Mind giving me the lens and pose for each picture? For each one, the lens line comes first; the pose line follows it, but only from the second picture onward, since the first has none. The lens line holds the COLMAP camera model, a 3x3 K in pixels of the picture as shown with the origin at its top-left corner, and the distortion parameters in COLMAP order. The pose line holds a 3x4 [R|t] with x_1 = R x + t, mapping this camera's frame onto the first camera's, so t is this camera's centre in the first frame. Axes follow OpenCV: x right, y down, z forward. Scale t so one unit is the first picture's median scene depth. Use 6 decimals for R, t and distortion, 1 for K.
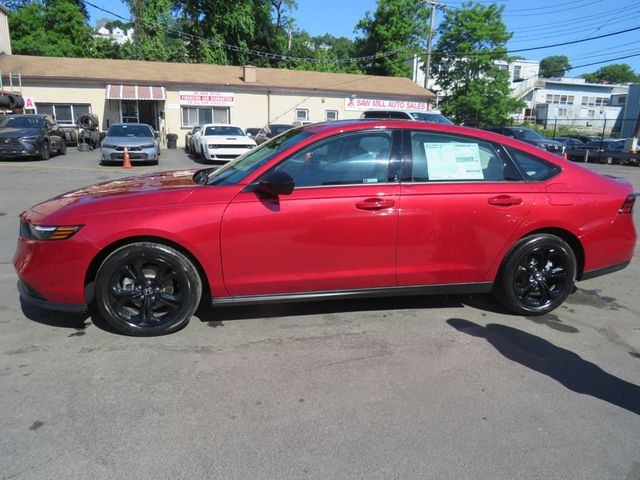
lens RADIAL K [[483.6, 0, 317.2], [0, 483.6, 237.4], [0, 0, 1]] dist [-0.002652, -0.000230]
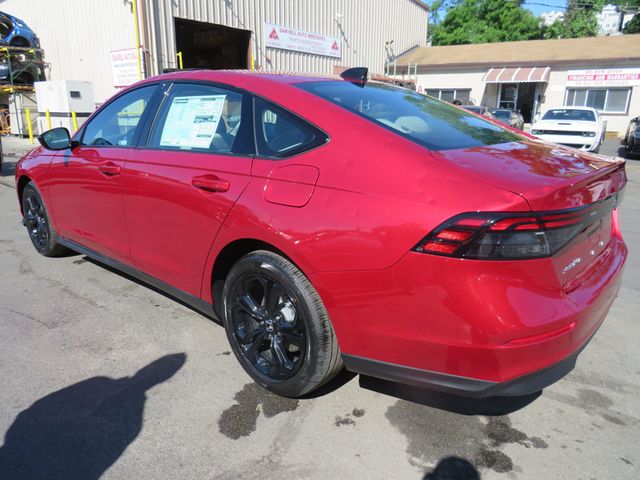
lens RADIAL K [[483.6, 0, 317.6], [0, 483.6, 244.7], [0, 0, 1]] dist [-0.002652, -0.000230]
pose [[0.609616, 0.211854, -0.763863, 0.174619], [-0.187083, 0.974855, 0.121066, -0.017744], [0.770304, 0.069102, 0.633921, 0.123732]]
